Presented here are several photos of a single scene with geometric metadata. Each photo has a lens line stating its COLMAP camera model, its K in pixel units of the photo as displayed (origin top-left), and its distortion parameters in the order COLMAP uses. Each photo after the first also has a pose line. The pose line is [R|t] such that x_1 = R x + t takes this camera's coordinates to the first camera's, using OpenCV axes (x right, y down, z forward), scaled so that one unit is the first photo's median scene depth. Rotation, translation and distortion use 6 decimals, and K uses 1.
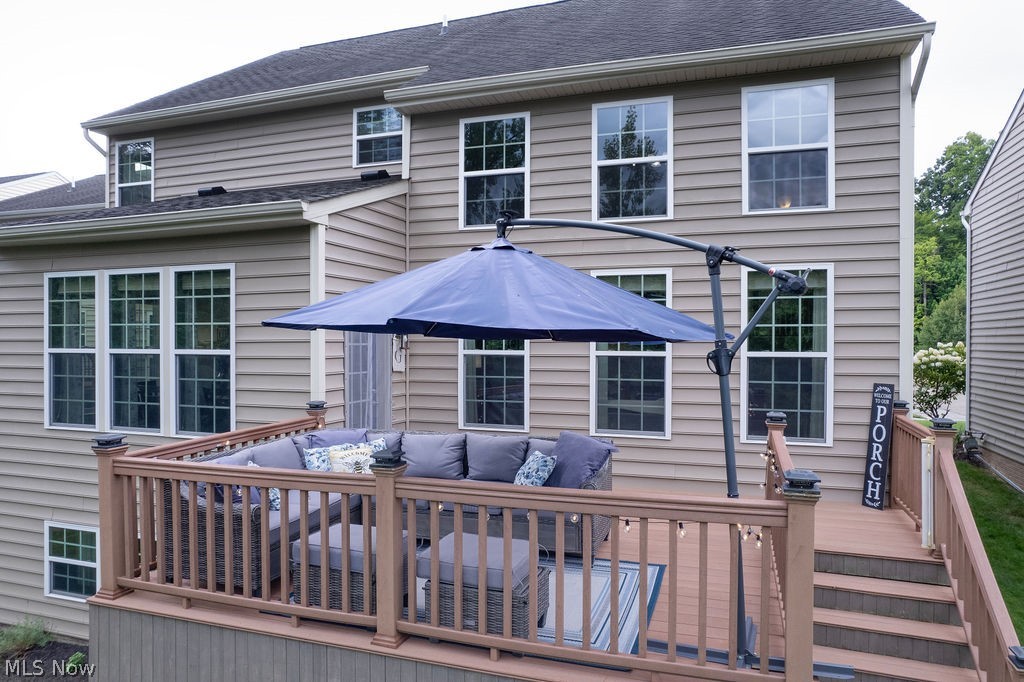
lens RADIAL K [[654.6, 0, 511.6], [0, 654.6, 347.1], [0, 0, 1]] dist [-0.004951, -0.005969]
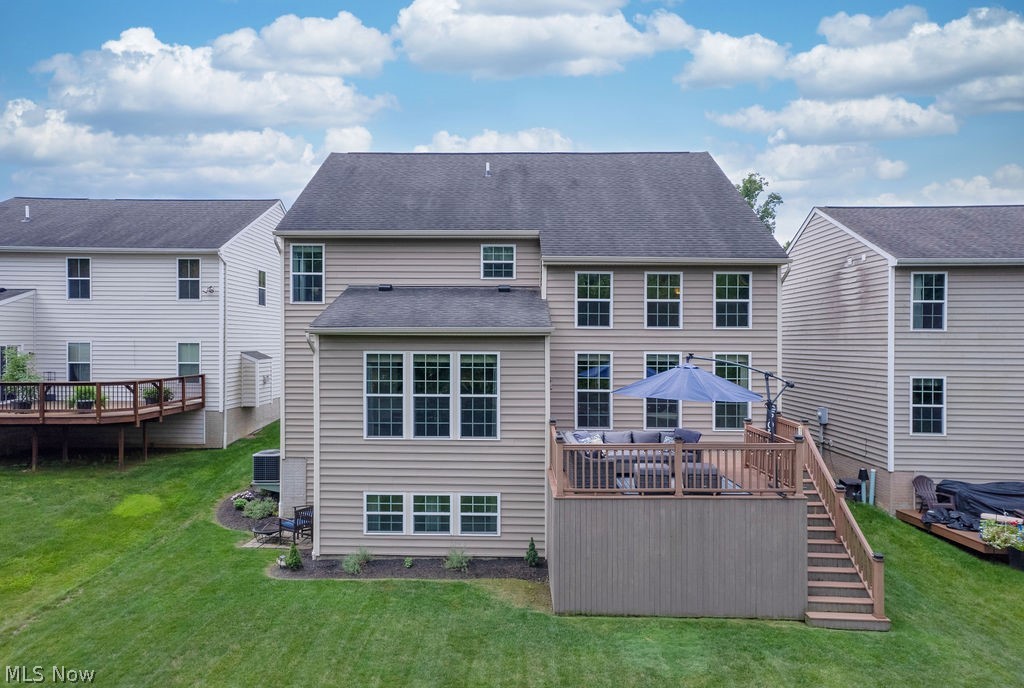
lens RADIAL K [[654.6, 0, 510.5], [0, 654.6, 340.6], [0, 0, 1]] dist [-0.004951, -0.005969]
pose [[0.950857, 0.005778, 0.309577, -0.901595], [-0.001172, 0.999886, -0.015062, -0.117198], [-0.309628, 0.013959, 0.950755, -0.822150]]
